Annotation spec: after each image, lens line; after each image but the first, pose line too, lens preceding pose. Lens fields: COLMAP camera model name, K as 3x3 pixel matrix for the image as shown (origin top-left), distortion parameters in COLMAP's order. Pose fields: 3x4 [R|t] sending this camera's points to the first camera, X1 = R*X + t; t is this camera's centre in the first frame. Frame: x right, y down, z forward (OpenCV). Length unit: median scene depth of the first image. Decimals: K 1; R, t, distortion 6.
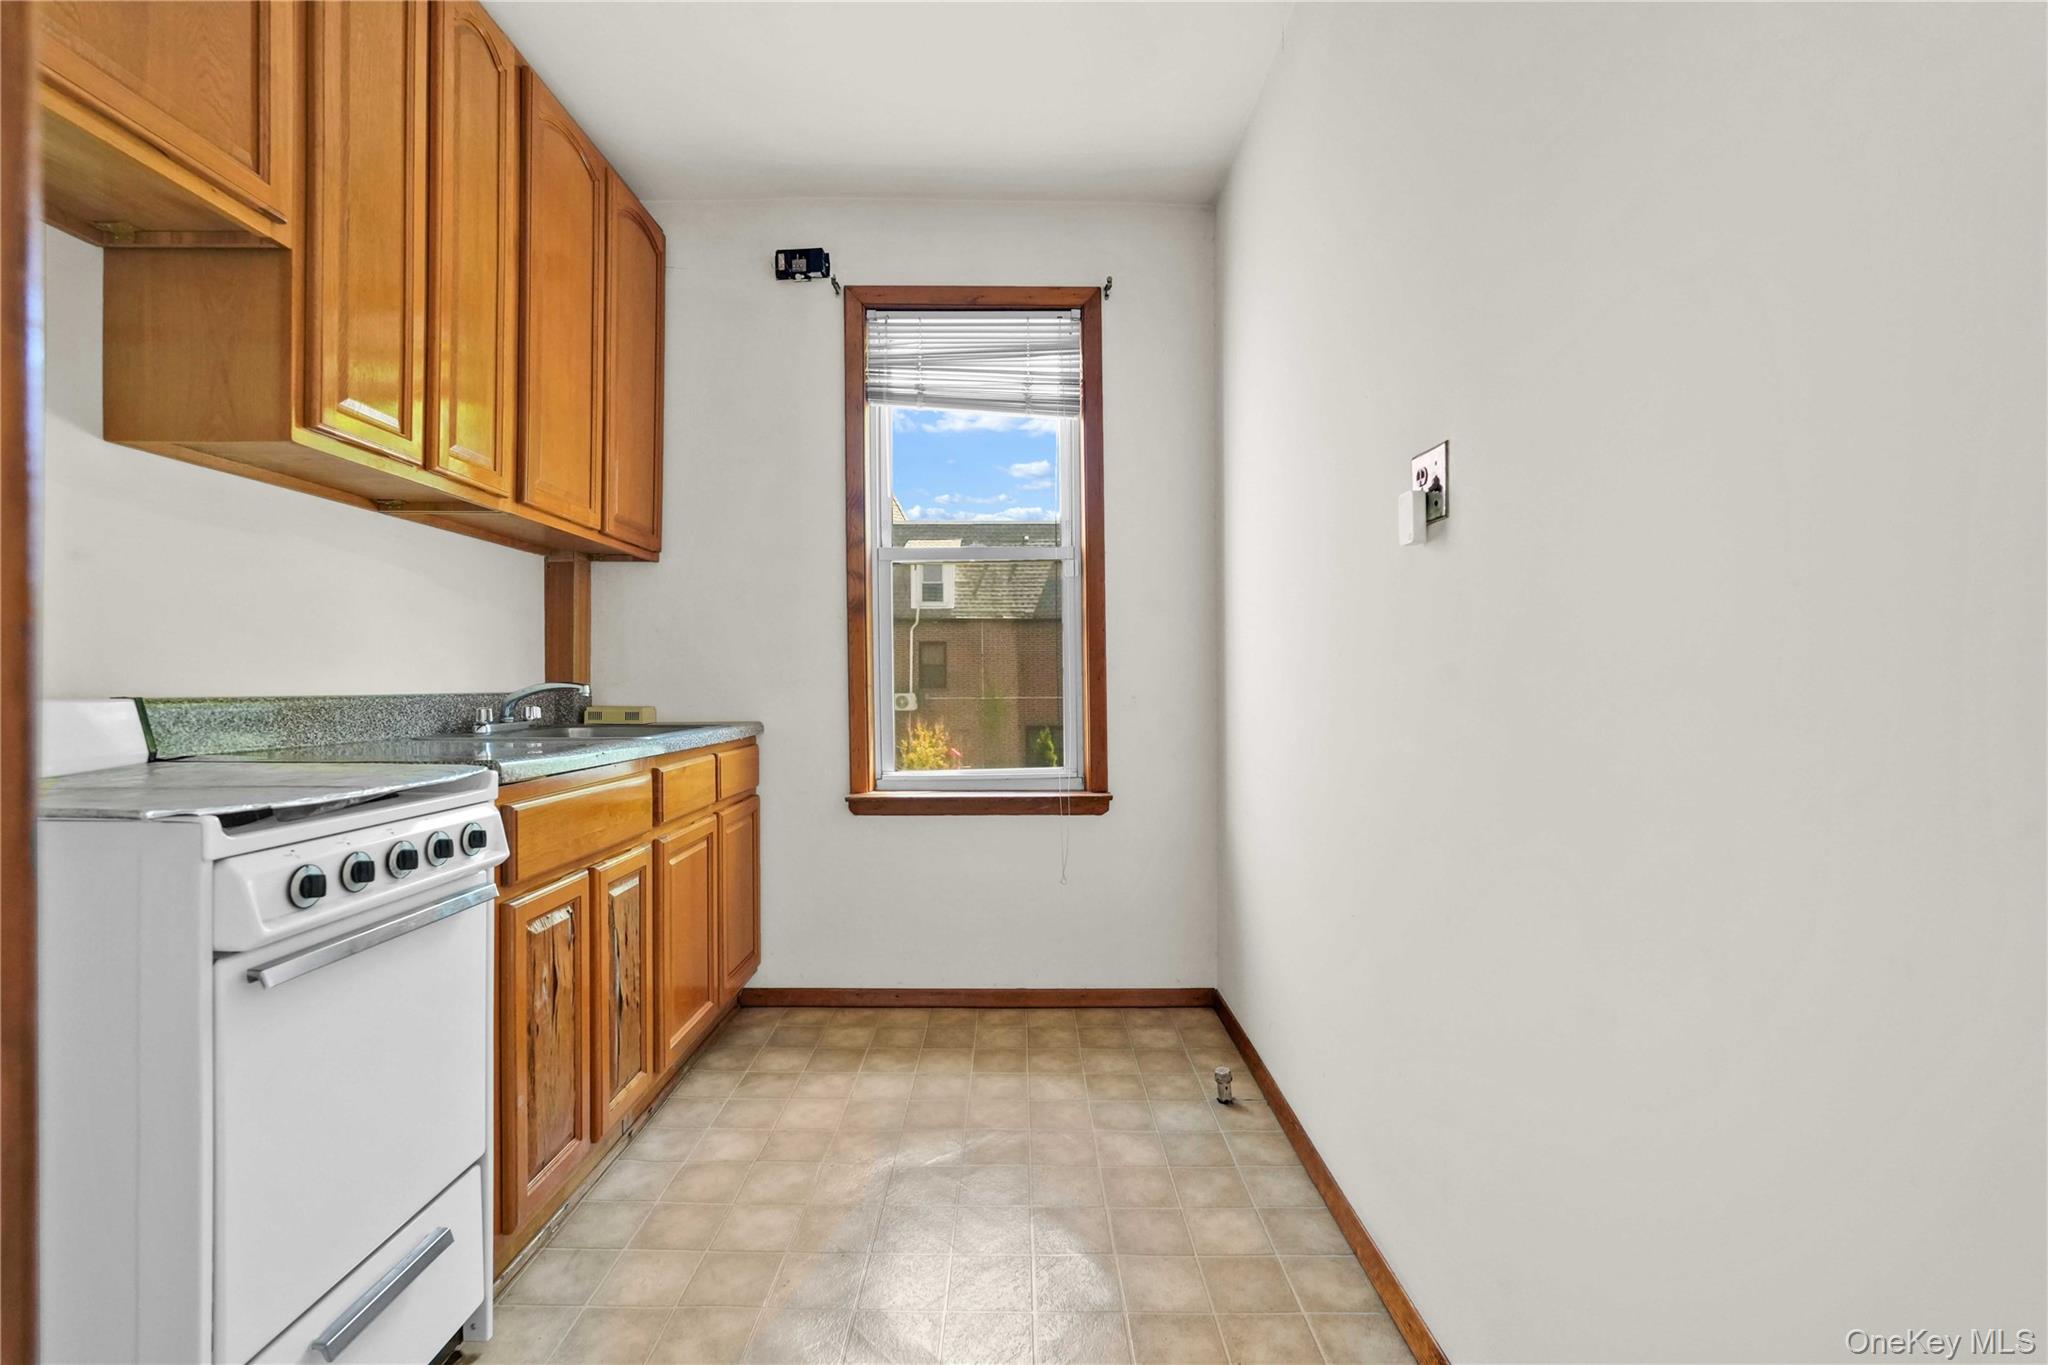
lens RADIAL K [[900.8, 0, 1025.5], [0, 900.8, 677.7], [0, 0, 1]] dist [-0.002527, 0.006142]
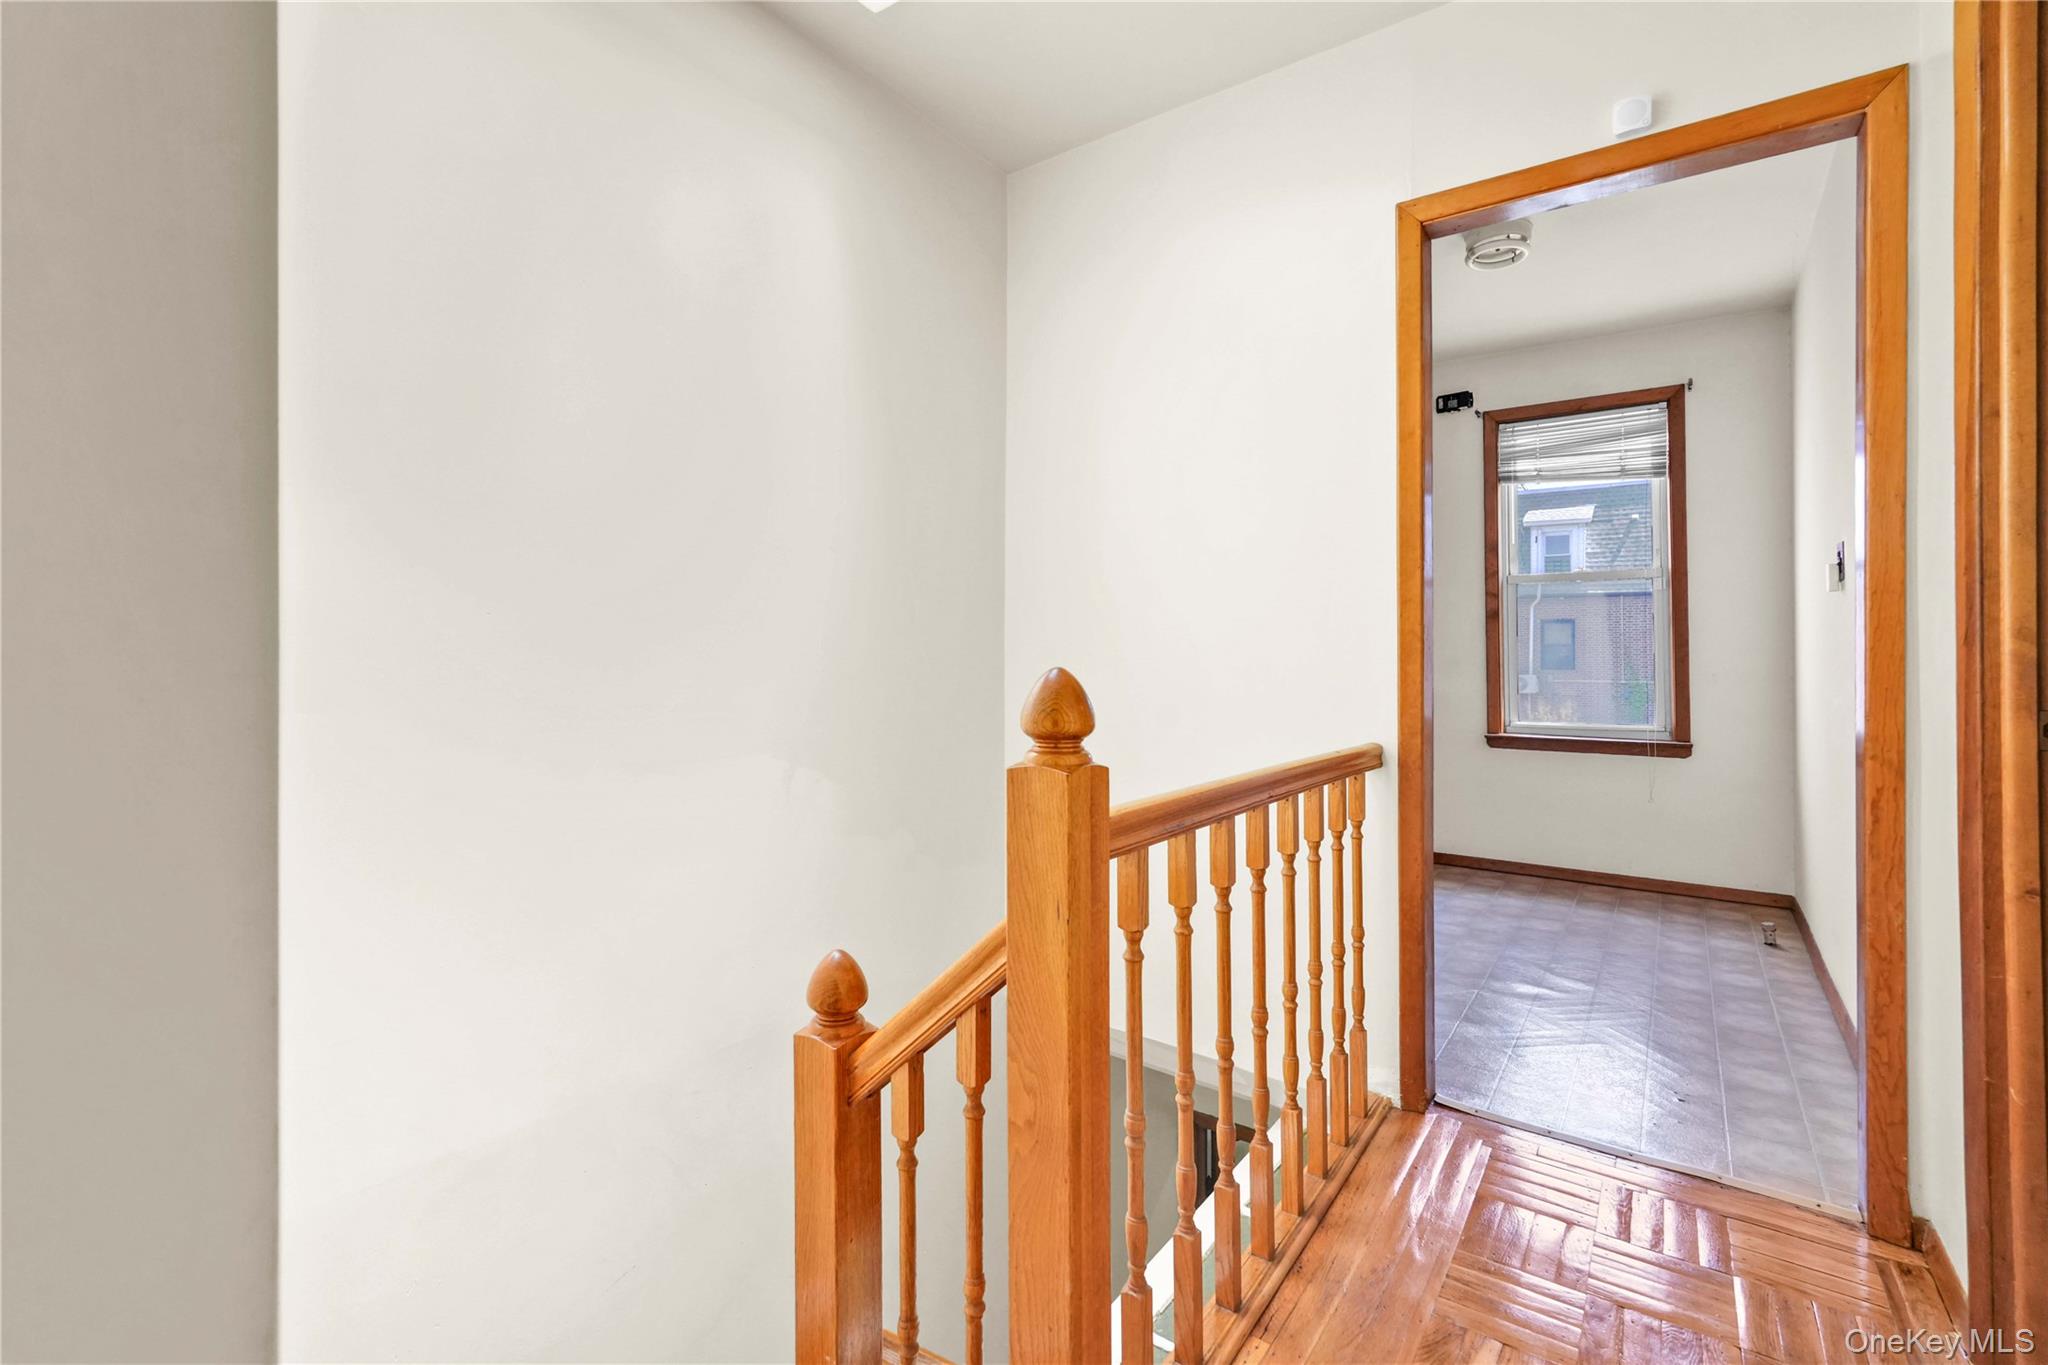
lens RADIAL K [[900.8, 0, 1033.2], [0, 900.8, 647.5], [0, 0, 1]] dist [-0.002527, 0.006142]
pose [[0.807298, -0.002055, -0.590140, 0.092087], [-0.004184, 0.999949, -0.009206, -0.004583], [0.590129, 0.009901, 0.807248, -0.732334]]
